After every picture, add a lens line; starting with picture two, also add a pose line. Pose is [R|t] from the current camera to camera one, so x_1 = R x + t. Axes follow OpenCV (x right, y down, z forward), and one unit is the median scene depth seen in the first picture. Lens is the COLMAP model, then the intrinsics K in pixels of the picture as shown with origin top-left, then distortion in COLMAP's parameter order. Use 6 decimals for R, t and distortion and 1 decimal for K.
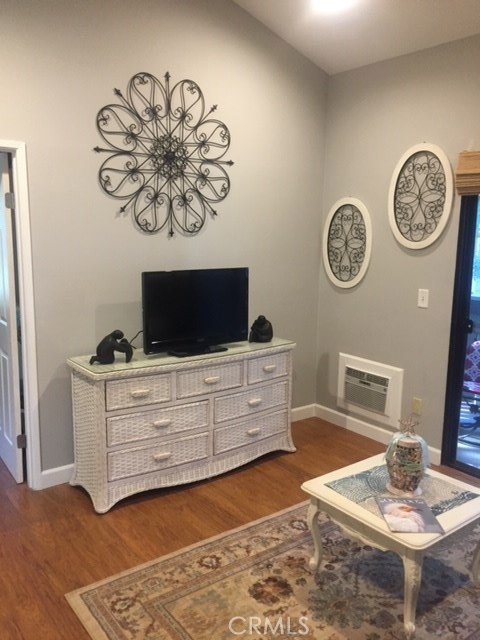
lens RADIAL K [[543.0, 0, 239.9], [0, 543.0, 320.4], [0, 0, 1]] dist [-0.005054, -0.016644]
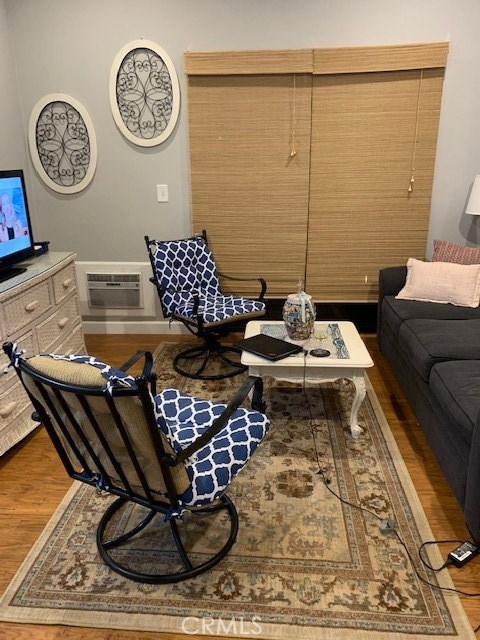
lens RADIAL K [[485.0, 0, 240.0], [0, 485.0, 318.7], [0, 0, 1]] dist [-0.038935, 0.014015]
pose [[0.651214, -0.258595, 0.713477, -0.319246], [0.139720, 0.964936, 0.222207, 0.008393], [-0.745921, -0.045017, 0.664511, 0.226962]]
